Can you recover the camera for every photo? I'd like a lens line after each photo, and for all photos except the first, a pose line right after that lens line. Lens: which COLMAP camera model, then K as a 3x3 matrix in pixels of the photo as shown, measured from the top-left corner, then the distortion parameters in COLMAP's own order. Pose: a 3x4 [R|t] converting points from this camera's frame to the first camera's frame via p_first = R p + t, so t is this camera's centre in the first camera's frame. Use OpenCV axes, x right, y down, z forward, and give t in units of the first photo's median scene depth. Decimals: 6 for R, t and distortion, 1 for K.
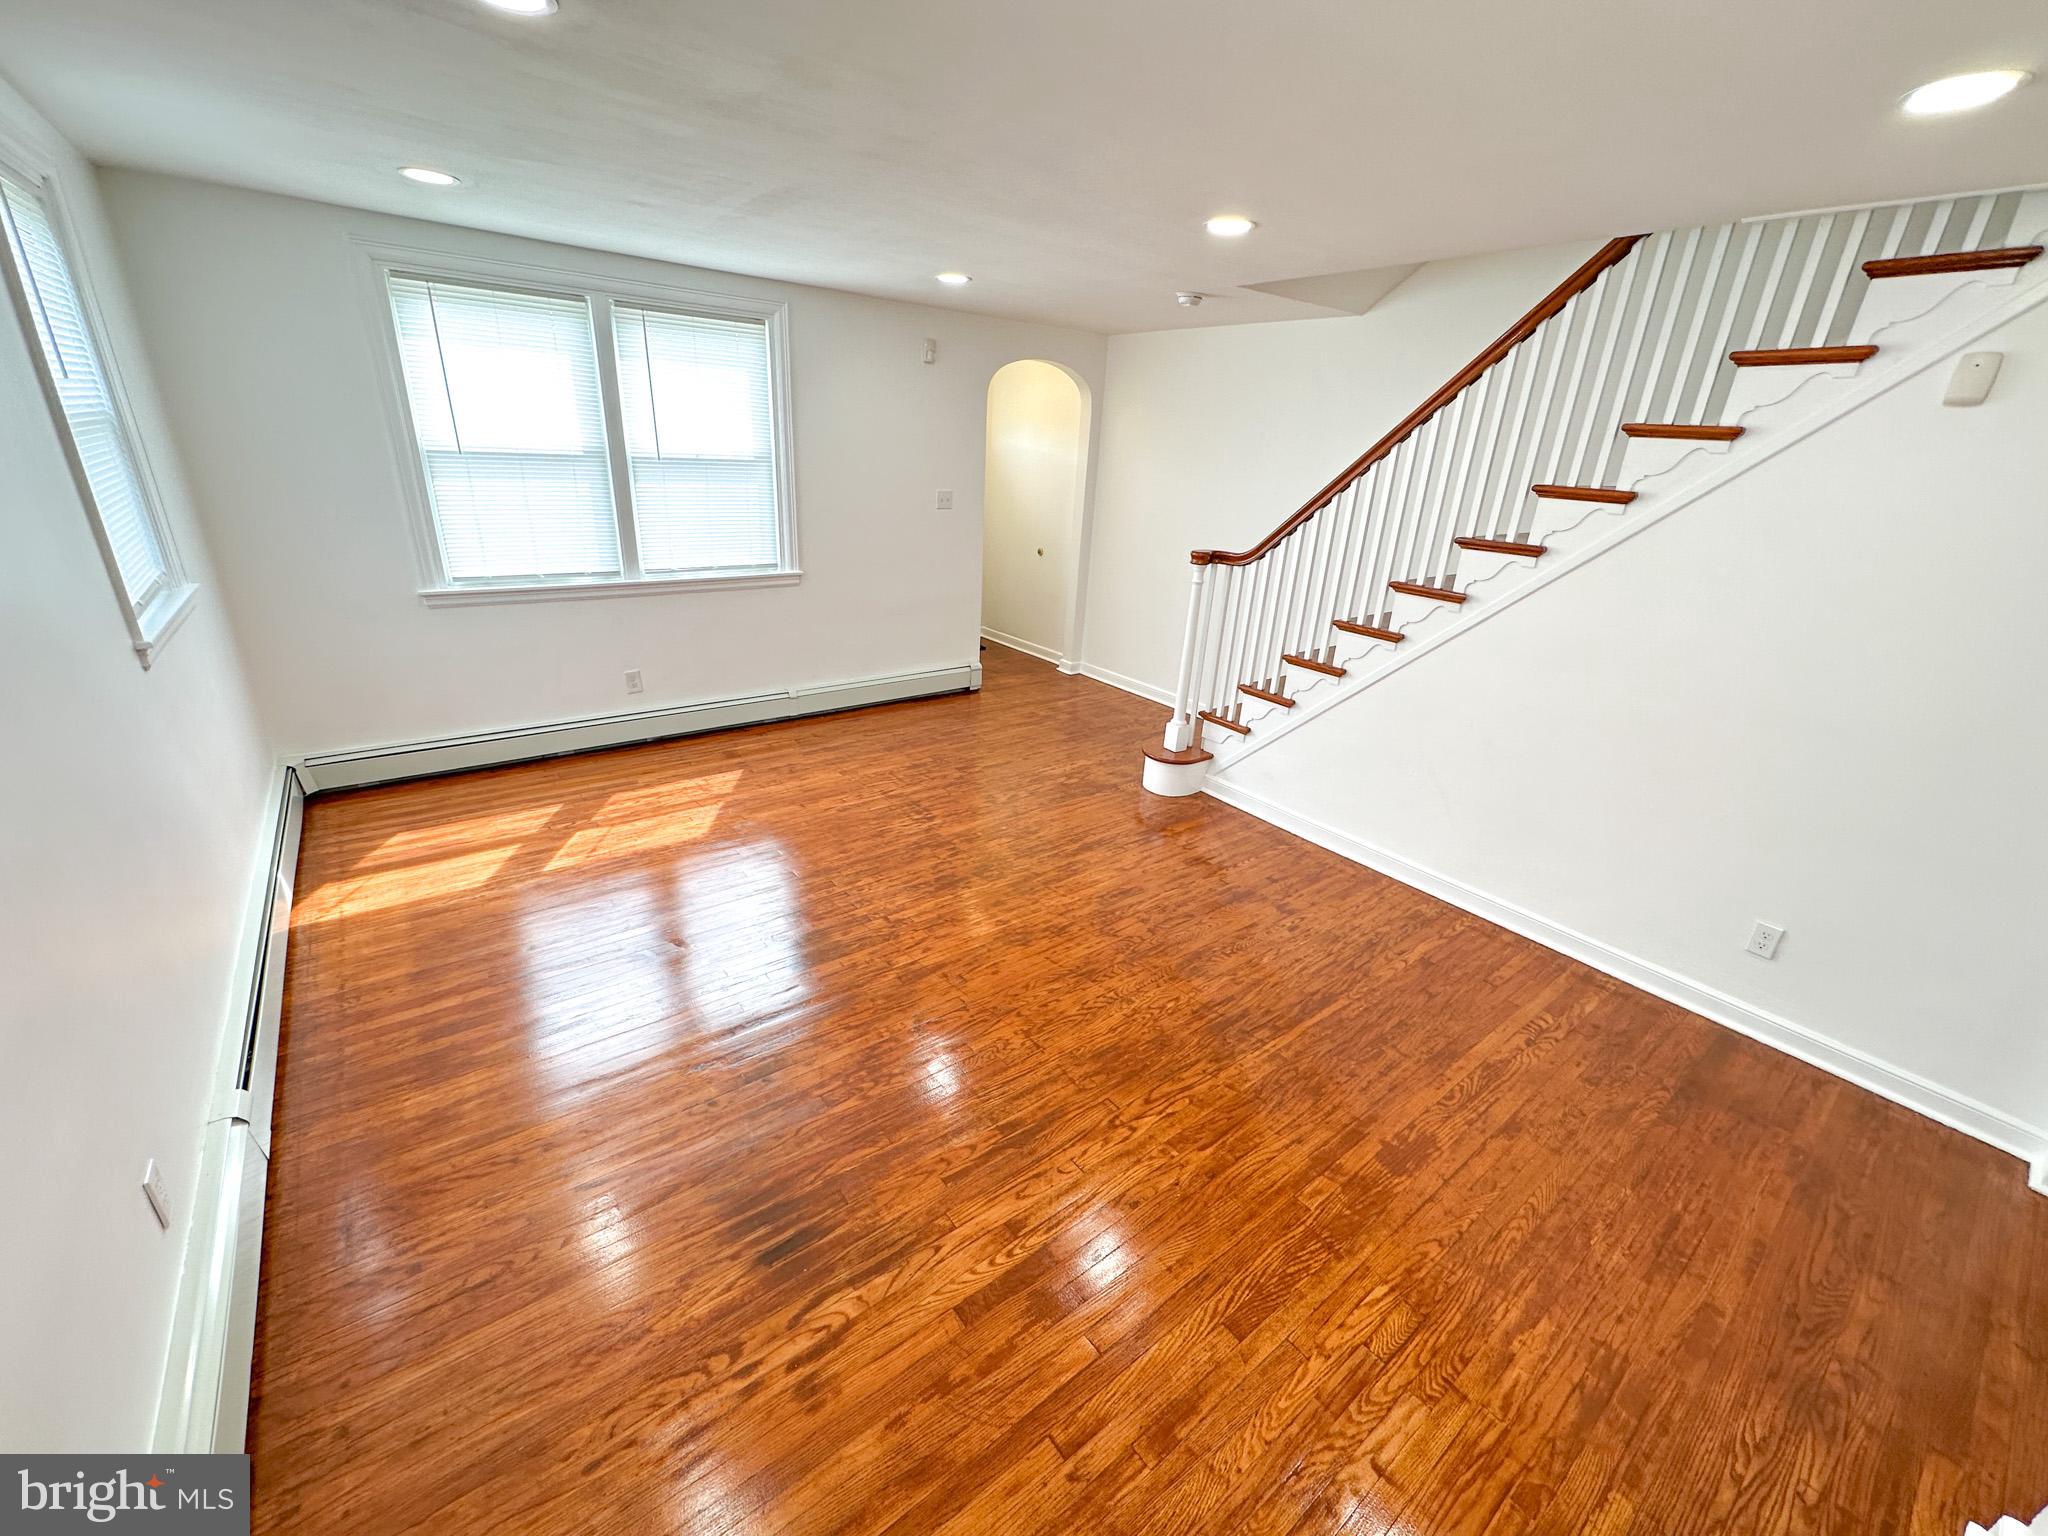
lens RADIAL K [[814.9, 0, 1024.0], [0, 814.9, 768.0], [0, 0, 1]] dist [-0.002132, -0.000041]
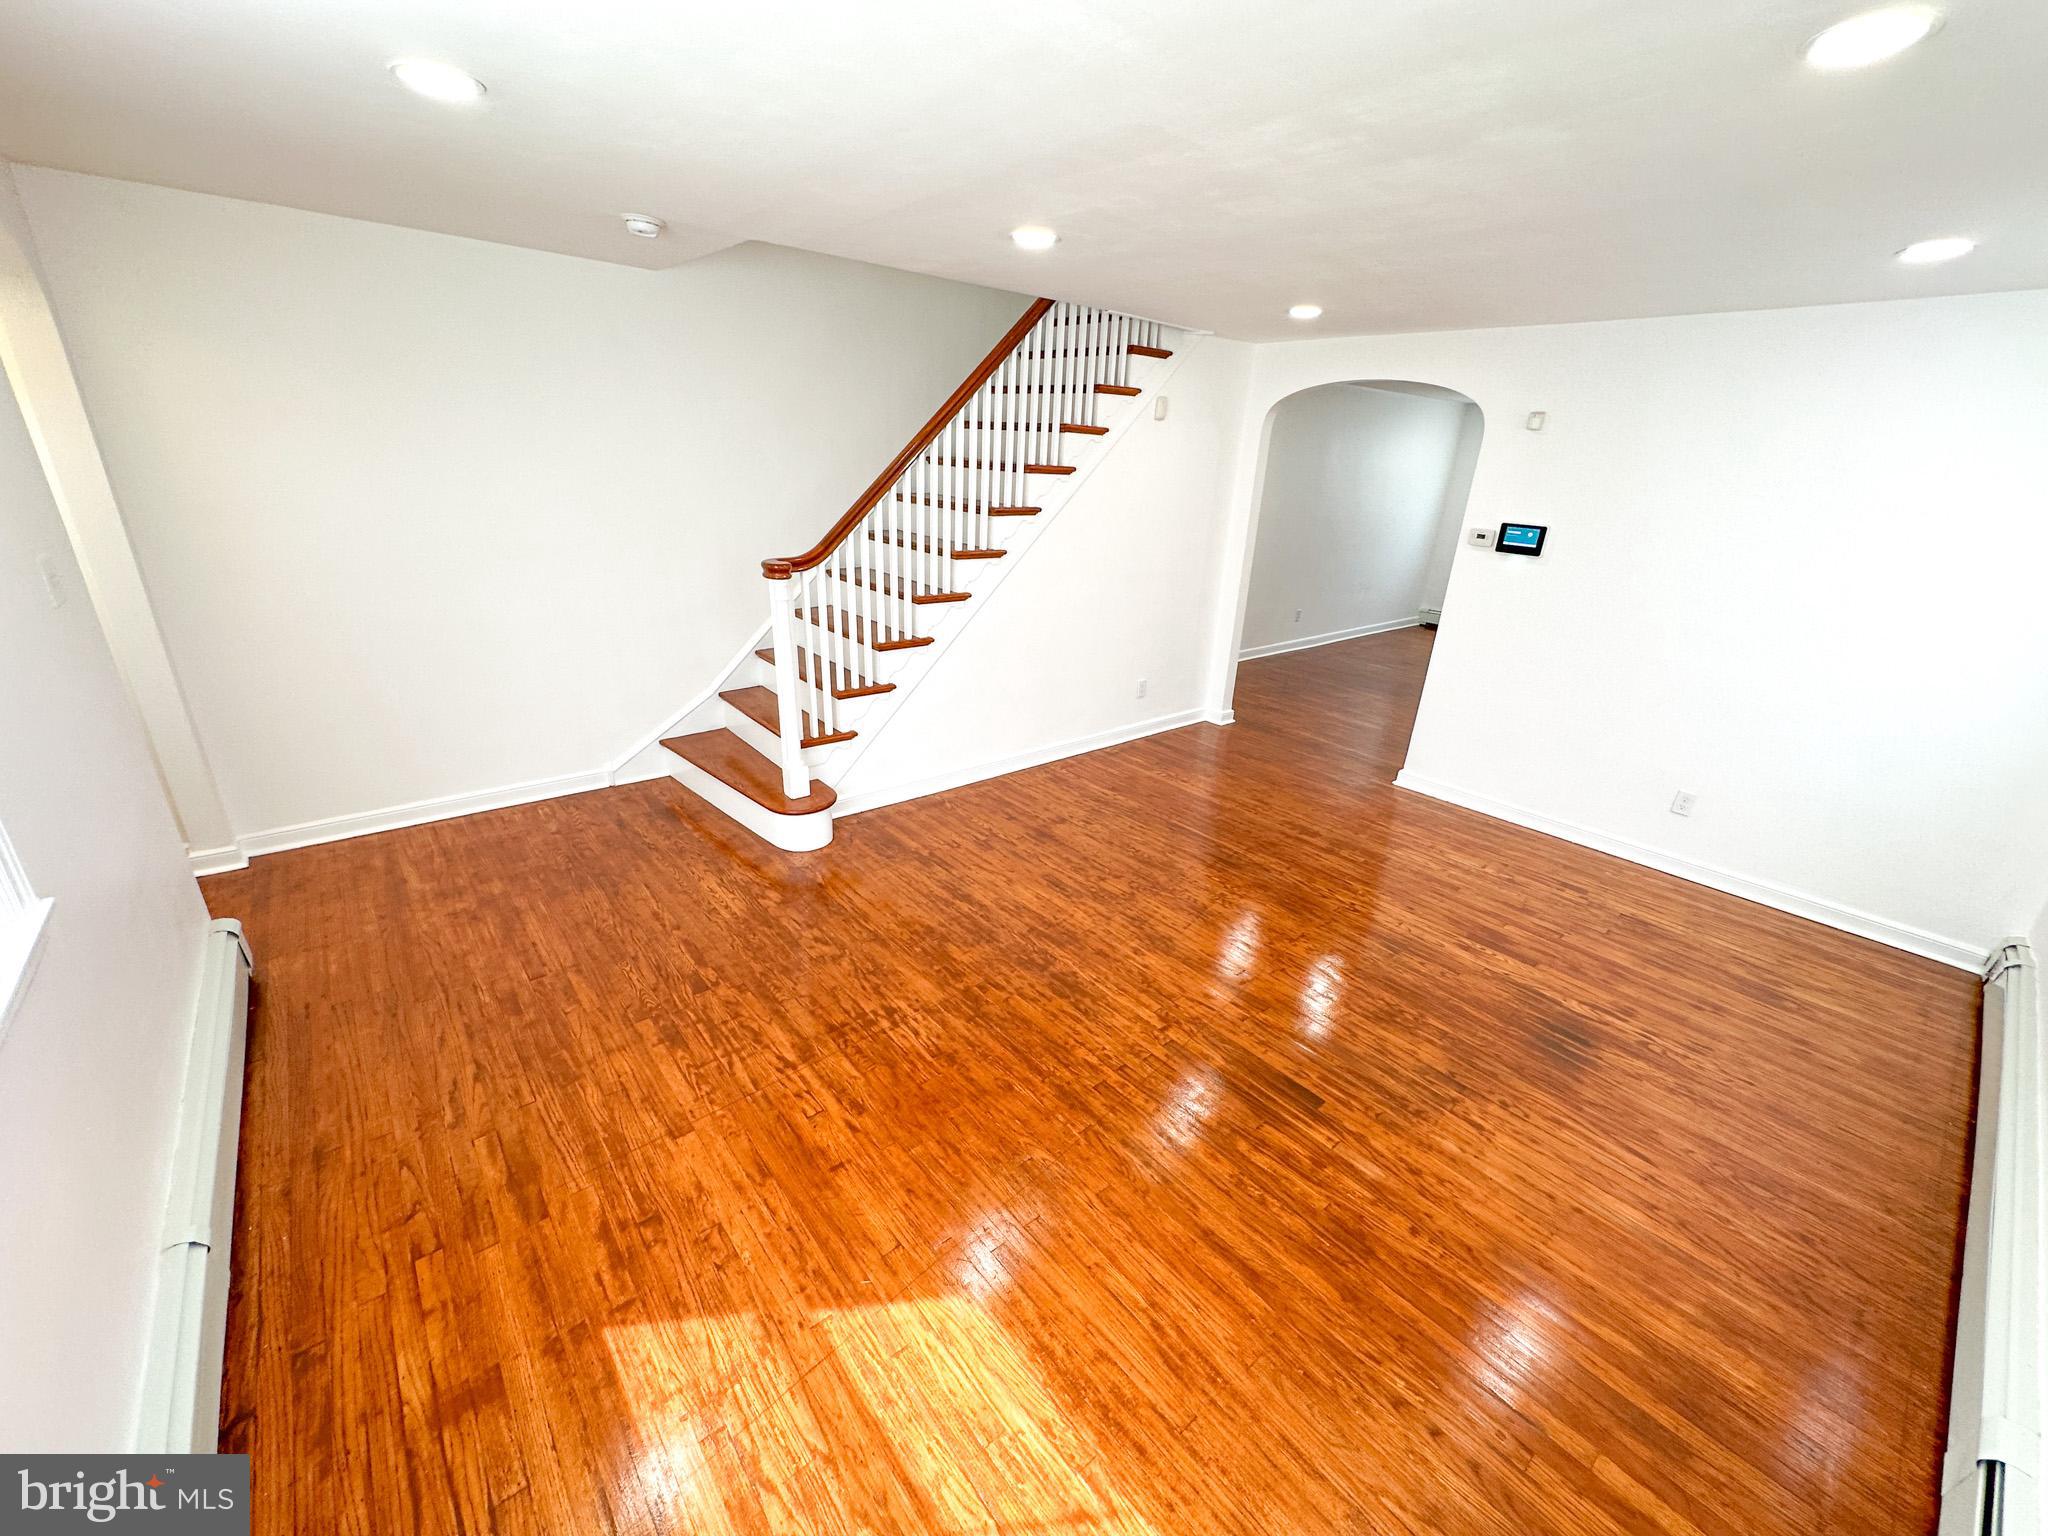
lens RADIAL K [[831.6, 0, 1019.9], [0, 831.6, 761.9], [0, 0, 1]] dist [0.000955, 0.000128]
pose [[-0.042613, -0.403583, 0.913950, -0.716466], [0.325323, 0.859322, 0.394628, -0.379518], [-0.944642, 0.314146, 0.094677, 0.823339]]
